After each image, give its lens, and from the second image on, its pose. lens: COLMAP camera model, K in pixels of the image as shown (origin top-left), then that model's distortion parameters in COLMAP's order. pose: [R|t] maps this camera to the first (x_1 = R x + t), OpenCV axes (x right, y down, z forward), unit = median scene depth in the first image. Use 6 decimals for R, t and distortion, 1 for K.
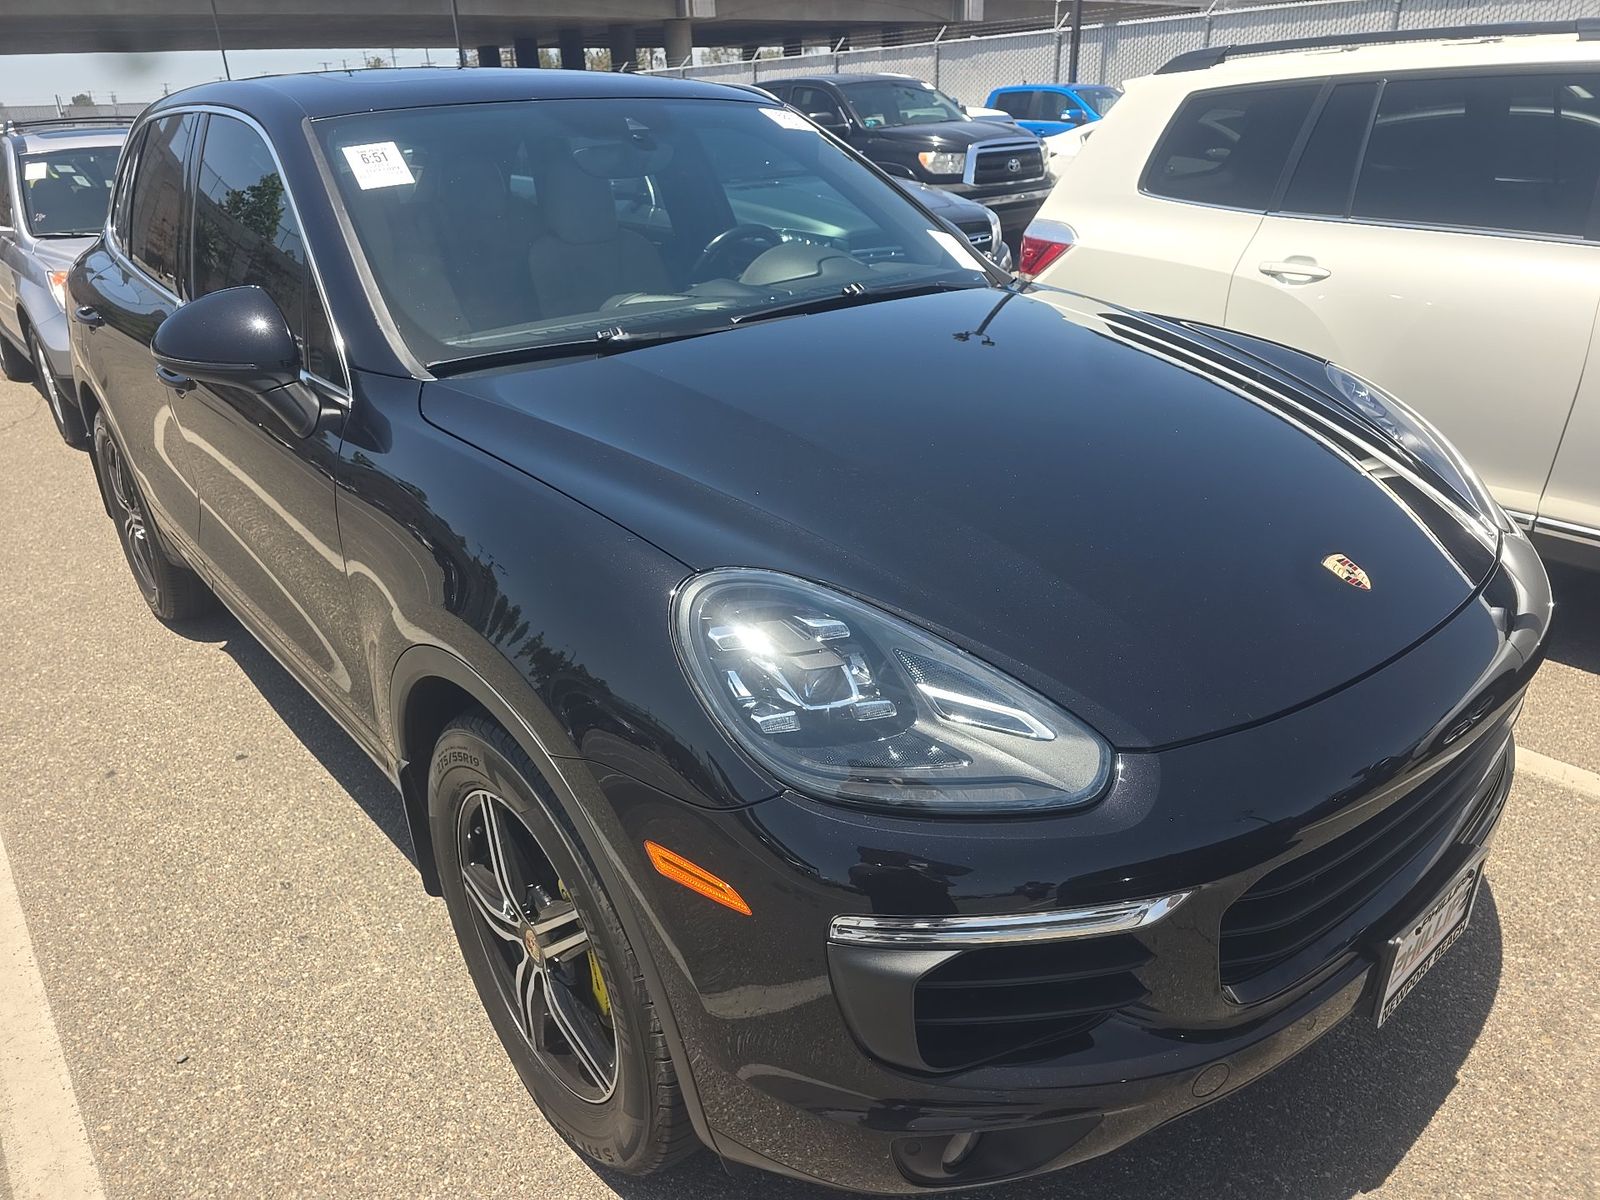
lens RADIAL K [[1081.6, 0, 800.0], [0, 1081.6, 600.0], [0, 0, 1]] dist [0.060264, -0.062910]
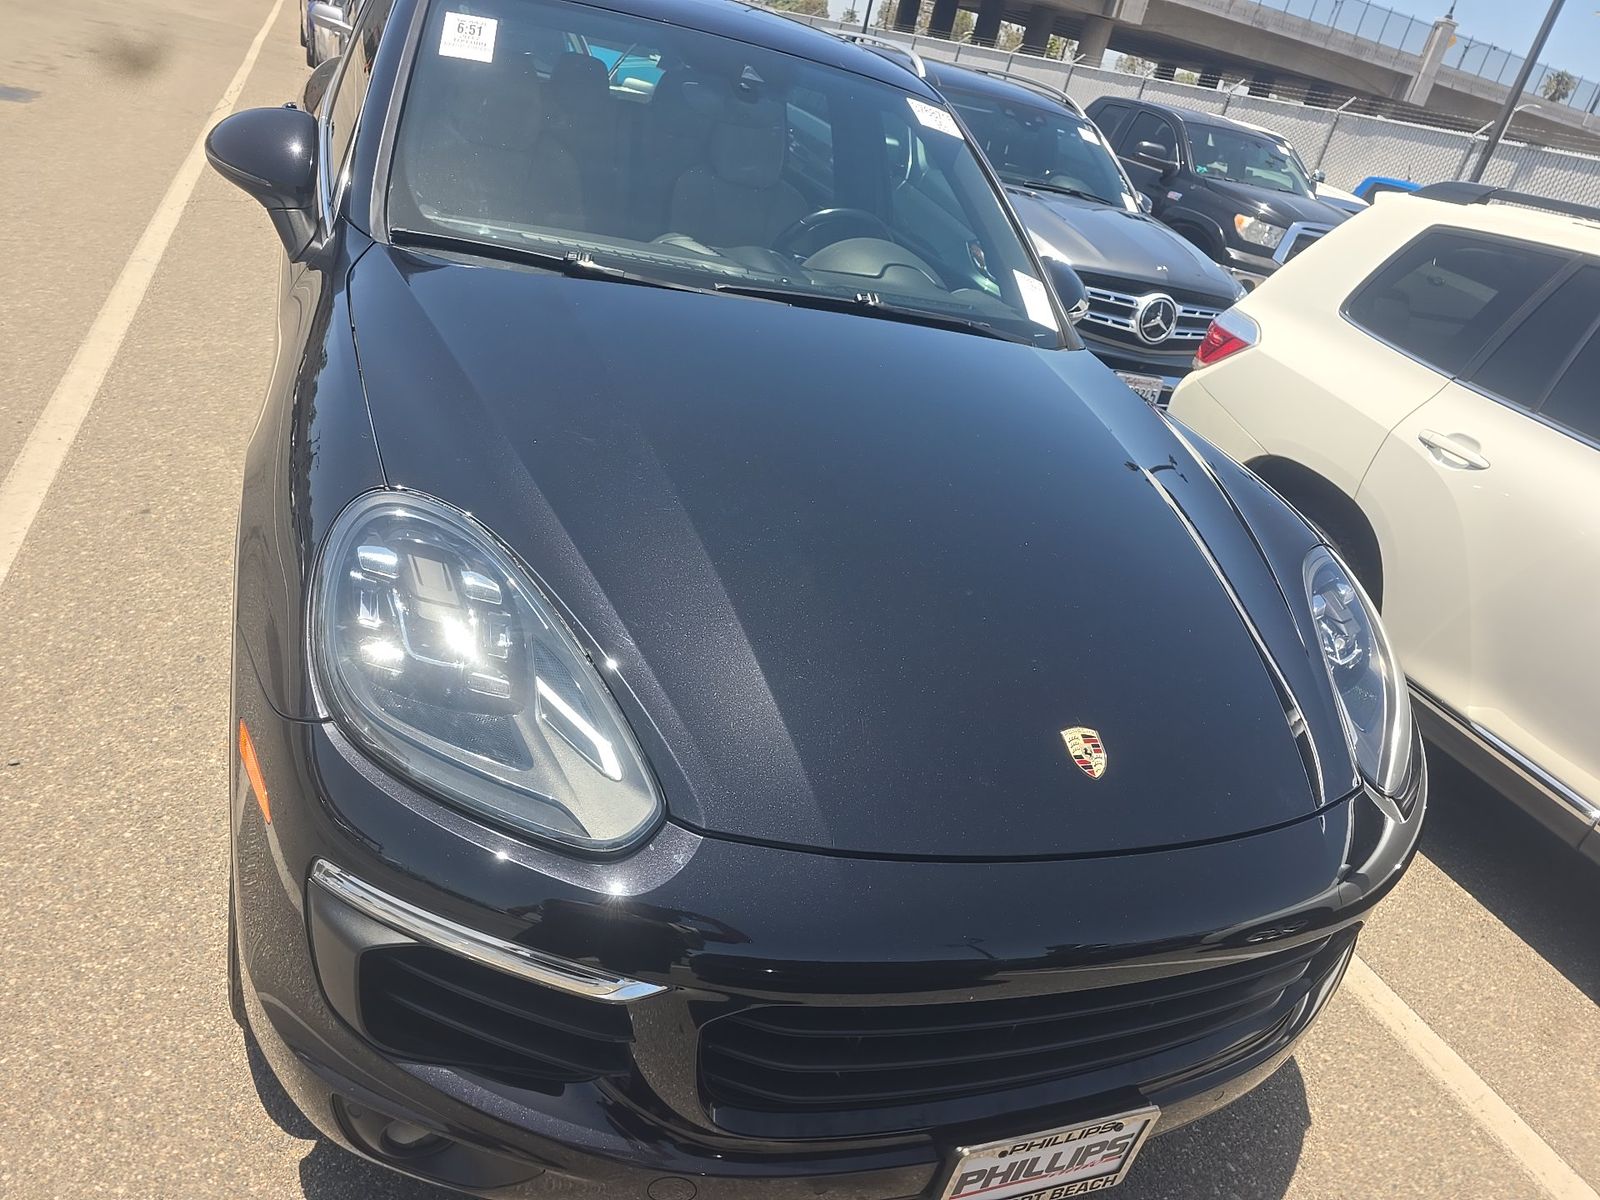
lens RADIAL K [[1085.3, 0, 800.0], [0, 1085.3, 600.0], [0, 0, 1]] dist [0.060110, -0.059011]
pose [[0.912997, 0.363647, -0.184924, 0.212099], [-0.360572, 0.931324, 0.051222, -0.052892], [0.190851, 0.019913, 0.981417, 0.042562]]
